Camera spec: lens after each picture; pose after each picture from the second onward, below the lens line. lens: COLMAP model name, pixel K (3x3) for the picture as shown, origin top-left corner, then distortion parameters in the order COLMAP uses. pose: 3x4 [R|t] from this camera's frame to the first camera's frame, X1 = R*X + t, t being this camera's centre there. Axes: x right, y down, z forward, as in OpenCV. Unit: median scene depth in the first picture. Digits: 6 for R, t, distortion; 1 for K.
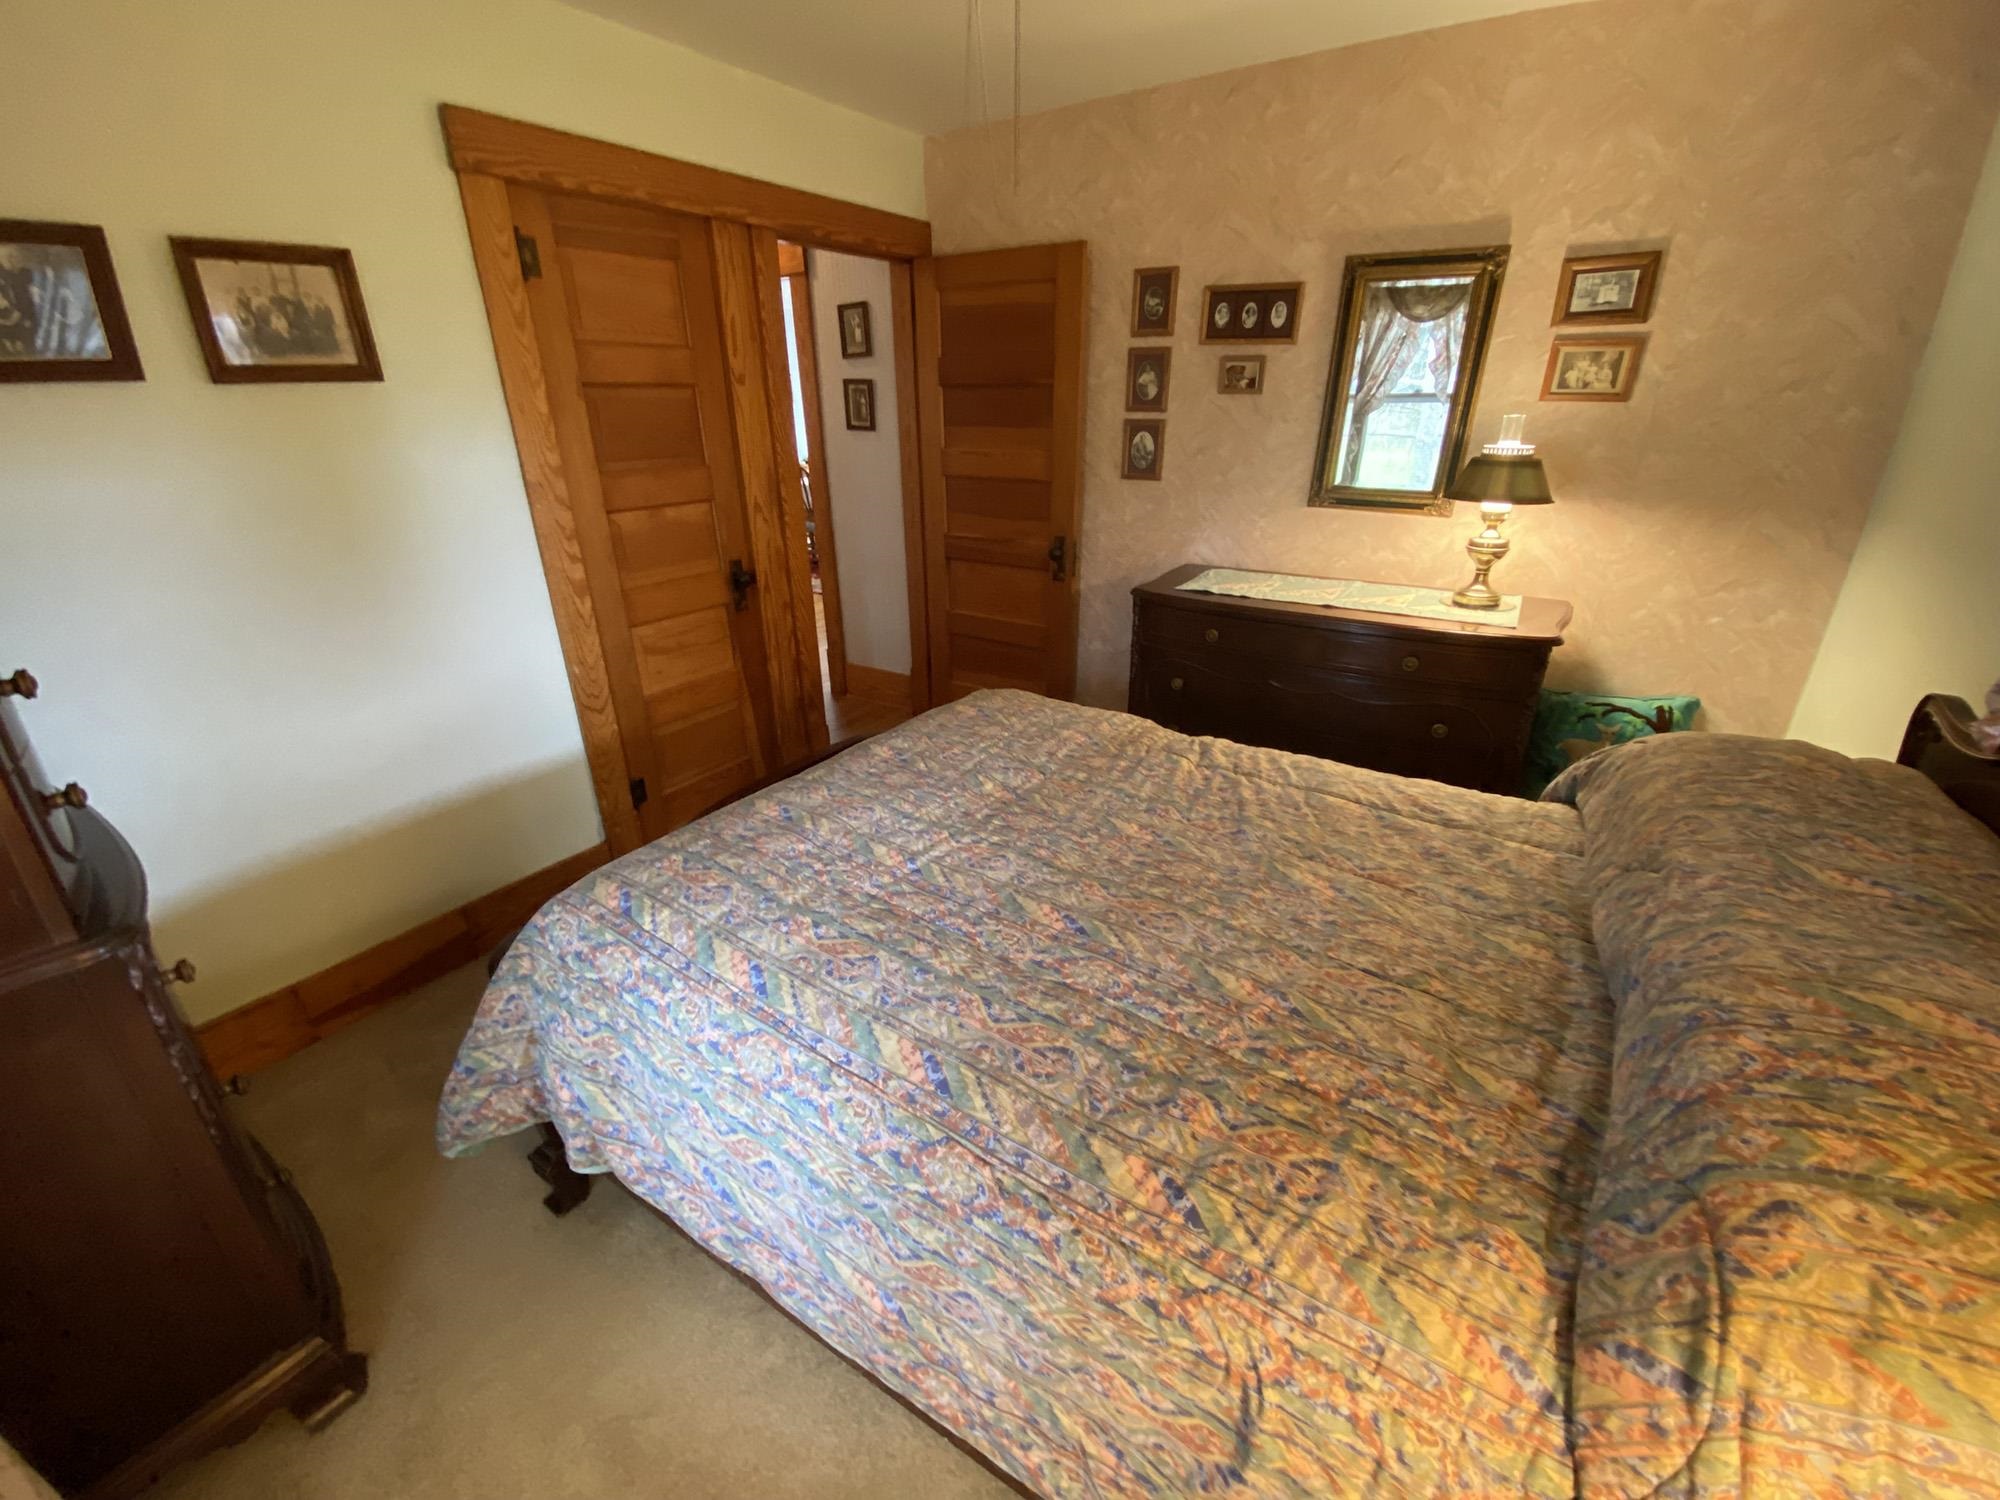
lens RADIAL K [[798.1, 0, 1000.0], [0, 798.1, 750.0], [0, 0, 1]] dist [0.024615, -0.022009]
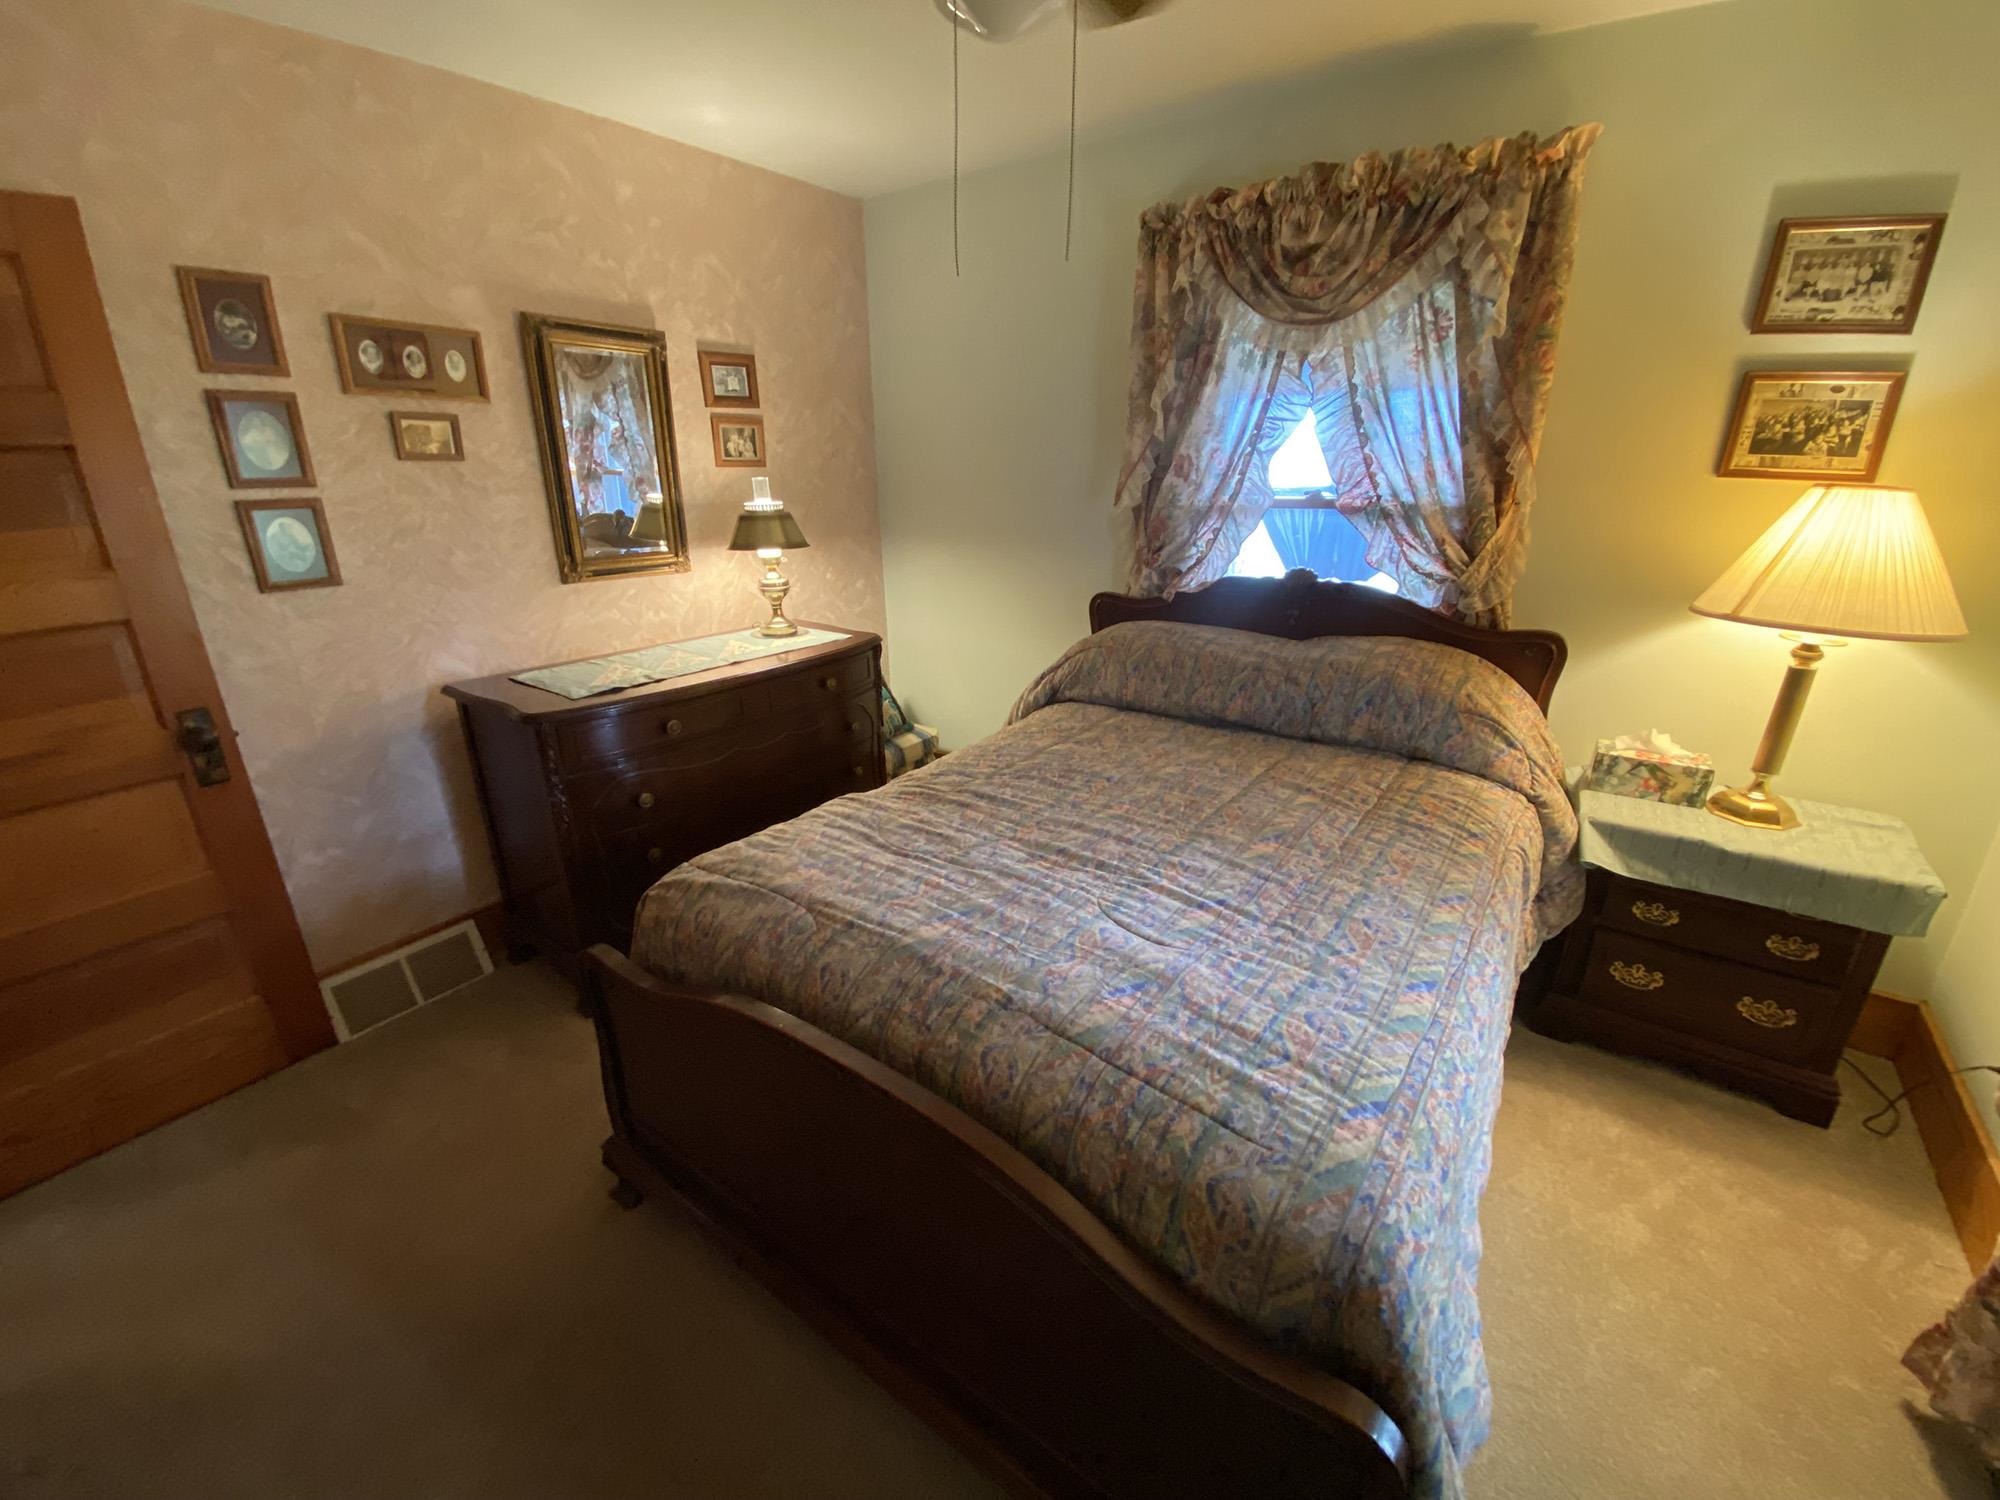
lens RADIAL K [[798.1, 0, 1000.0], [0, 798.1, 750.0], [0, 0, 1]] dist [0.024615, -0.022009]
pose [[0.058722, -0.334643, 0.940514, -0.588775], [0.414277, 0.865351, 0.282033, -0.243426], [-0.908255, 0.373071, 0.189450, 0.575114]]
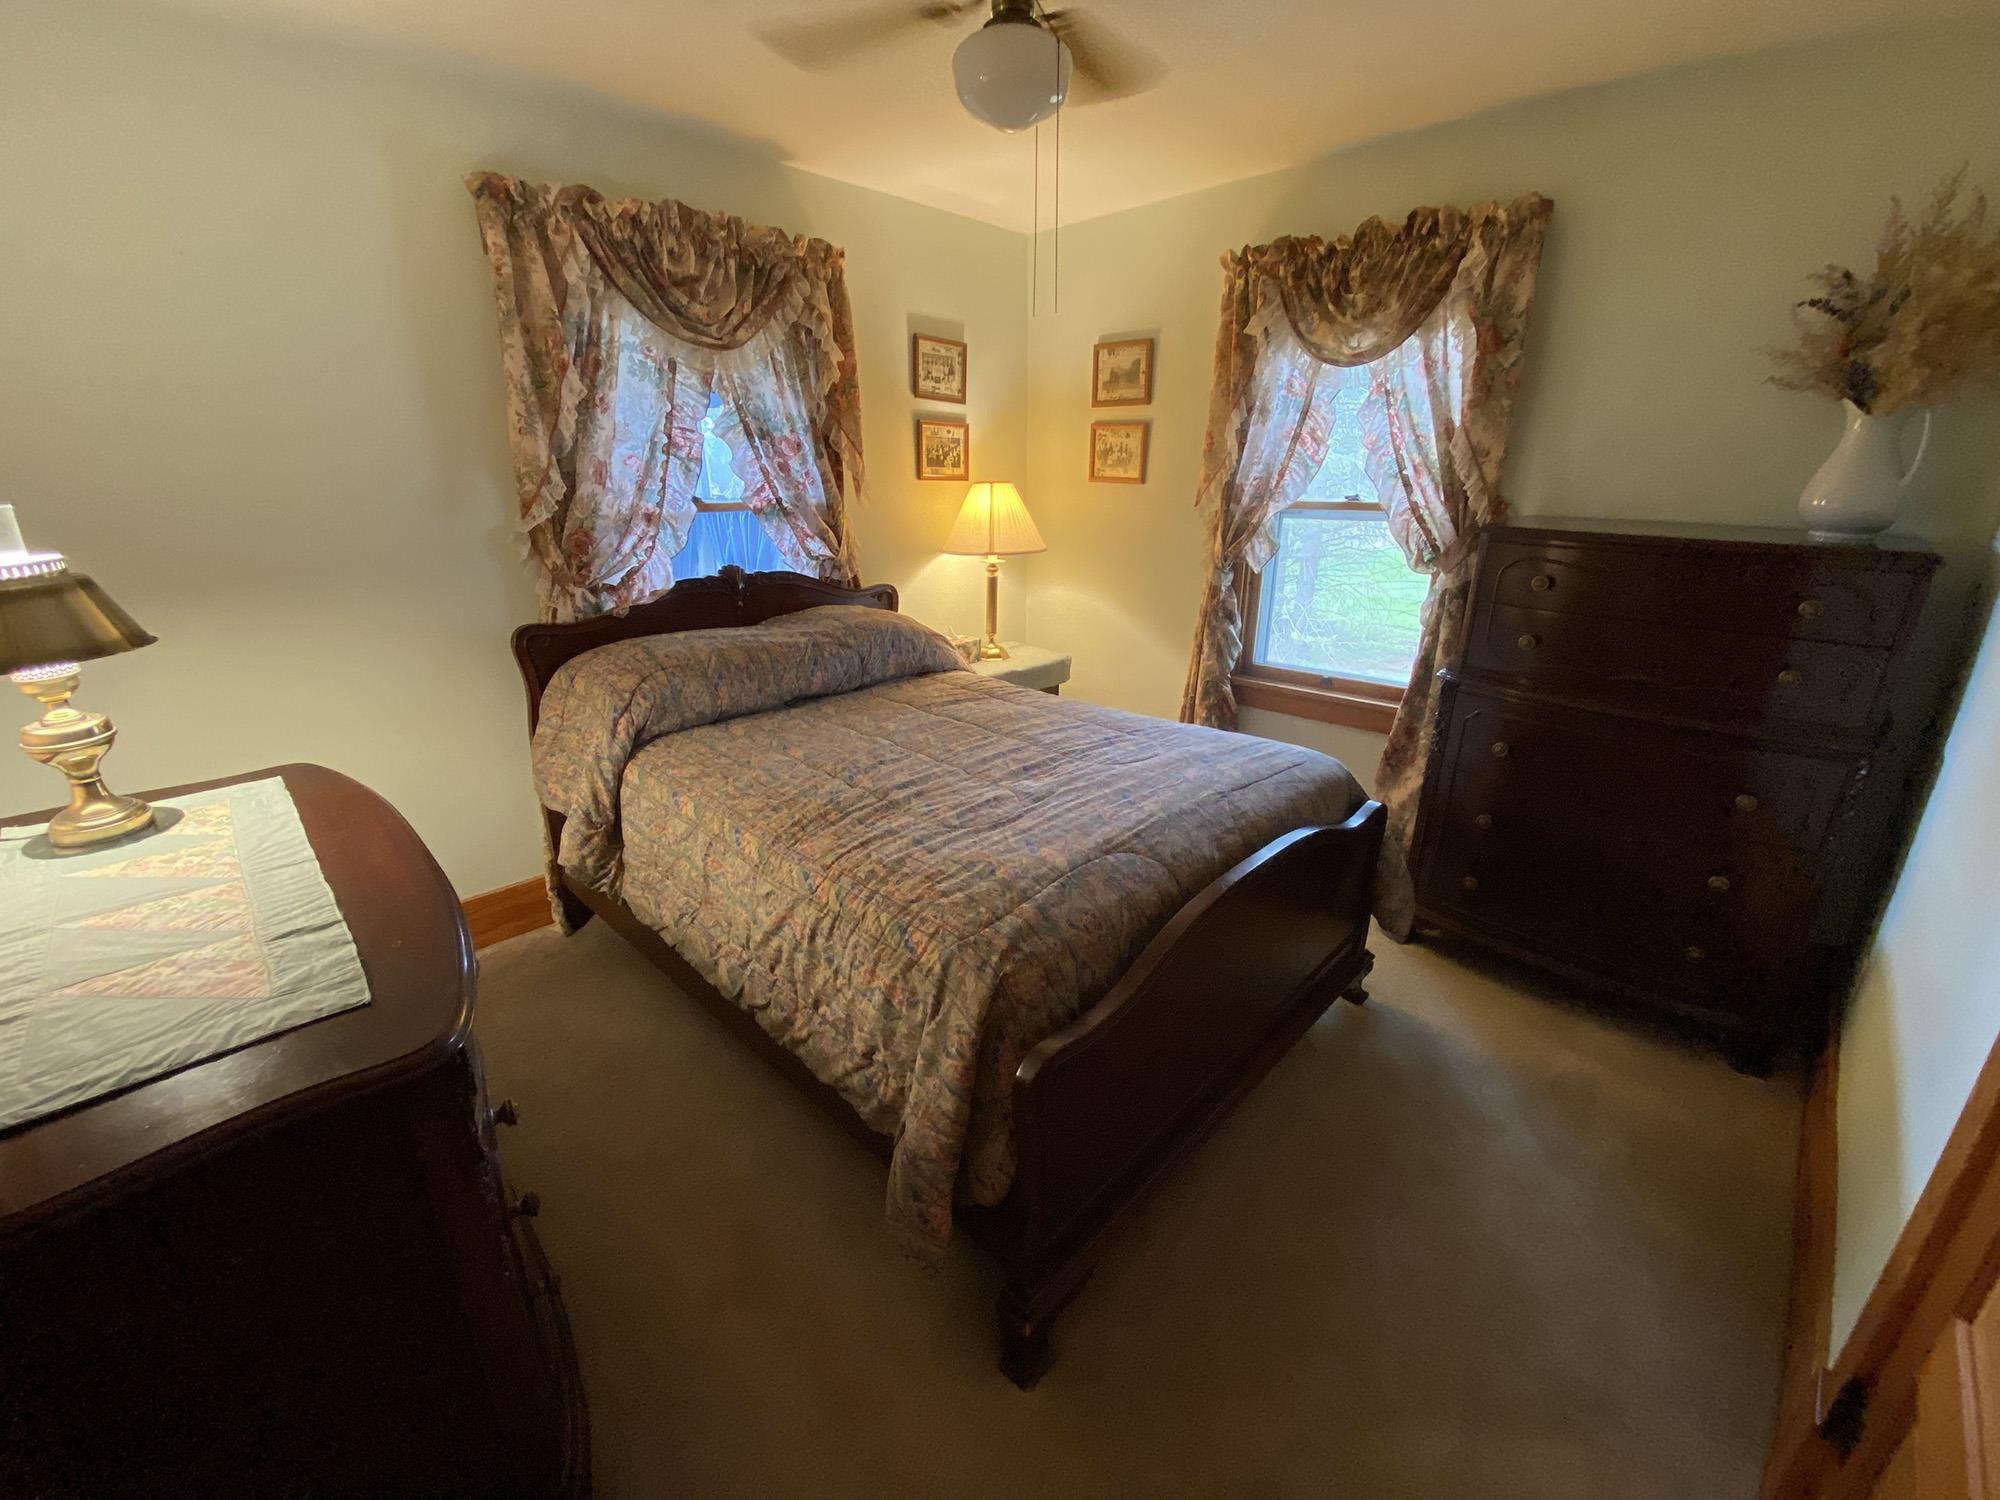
lens RADIAL K [[804.9, 0, 1000.0], [0, 804.9, 750.0], [0, 0, 1]] dist [0.027793, -0.029139]
pose [[-0.980118, -0.052423, 0.191366, -0.119172], [0.092122, 0.733984, 0.672890, -0.551858], [-0.175734, 0.677140, -0.714562, 1.289821]]
